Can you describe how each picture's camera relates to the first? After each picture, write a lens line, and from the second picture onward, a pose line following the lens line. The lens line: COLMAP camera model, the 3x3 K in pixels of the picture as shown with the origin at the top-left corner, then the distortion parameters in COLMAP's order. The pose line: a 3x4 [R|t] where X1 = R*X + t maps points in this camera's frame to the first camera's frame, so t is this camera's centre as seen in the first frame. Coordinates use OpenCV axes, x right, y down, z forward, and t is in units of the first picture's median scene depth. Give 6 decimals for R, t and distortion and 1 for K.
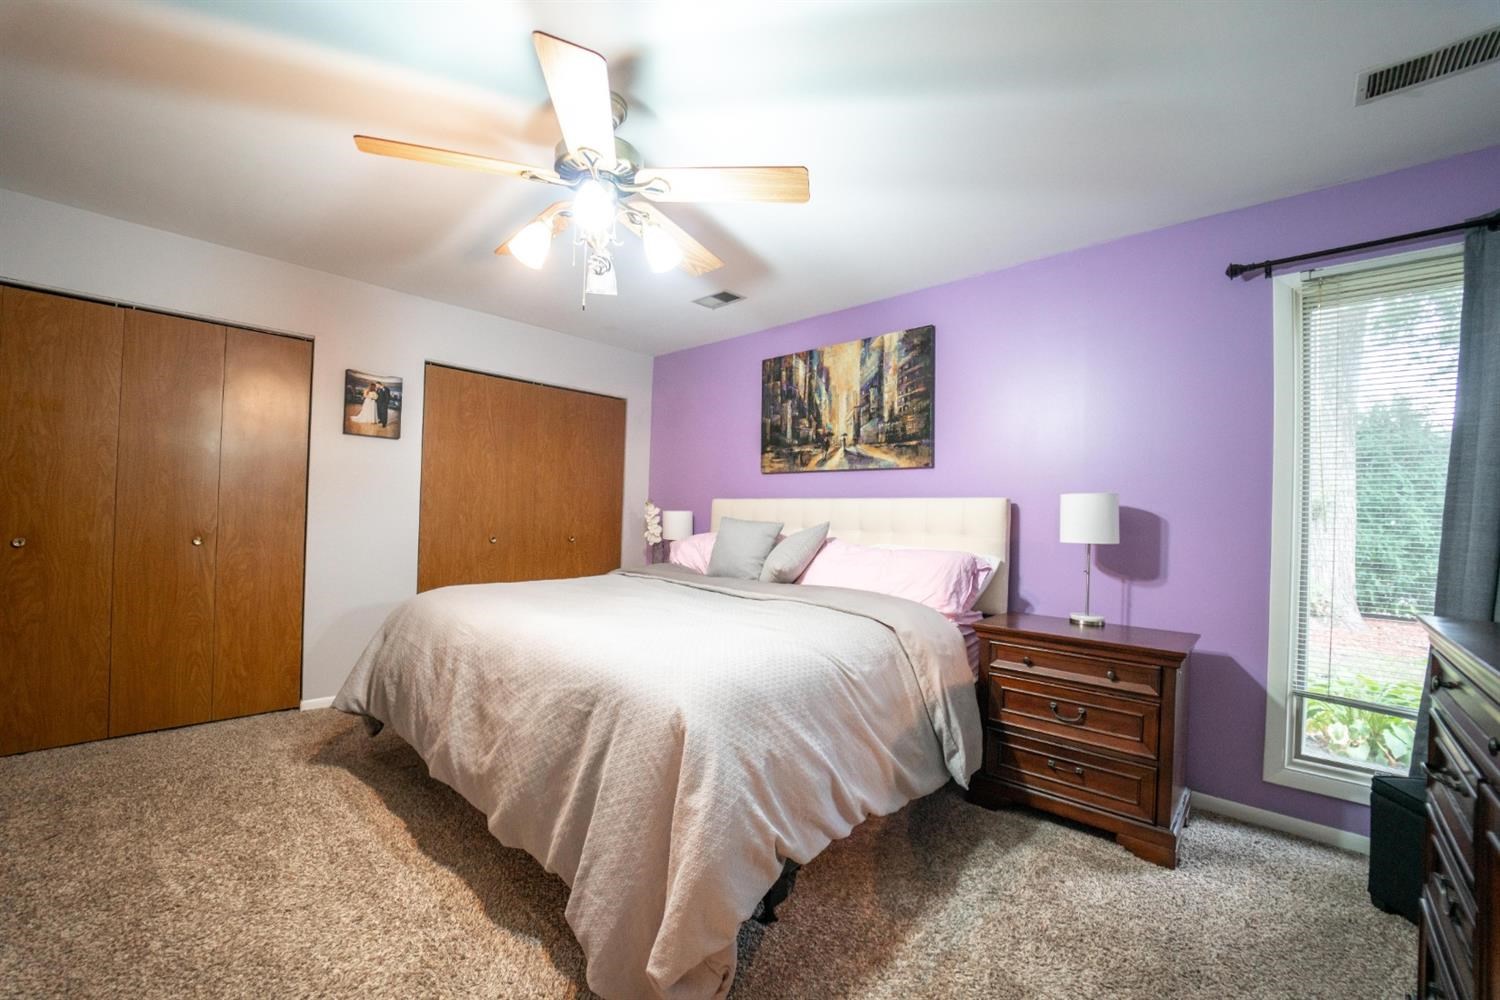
lens RADIAL K [[602.2, 0, 743.8], [0, 602.2, 511.9], [0, 0, 1]] dist [-0.000285, -0.000039]
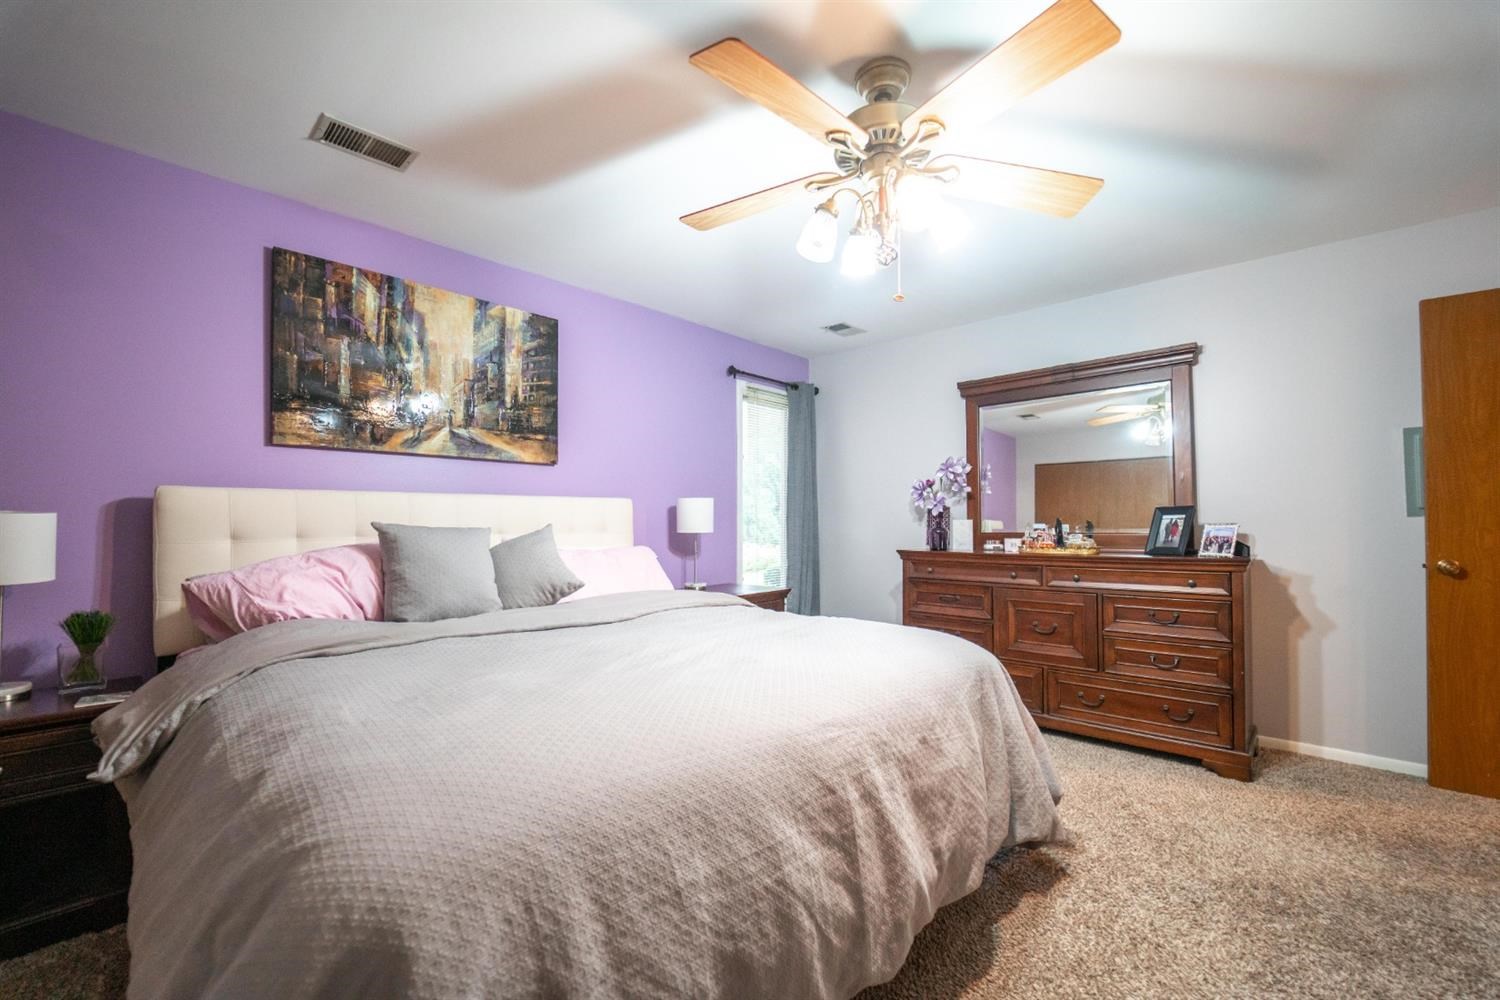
lens RADIAL K [[602.2, 0, 743.9], [0, 602.2, 507.0], [0, 0, 1]] dist [-0.000285, -0.000039]
pose [[0.022611, -0.010481, 0.999689, -0.613254], [-0.012861, 0.999859, 0.010774, -0.018917], [-0.999662, -0.013101, 0.022473, 0.619857]]
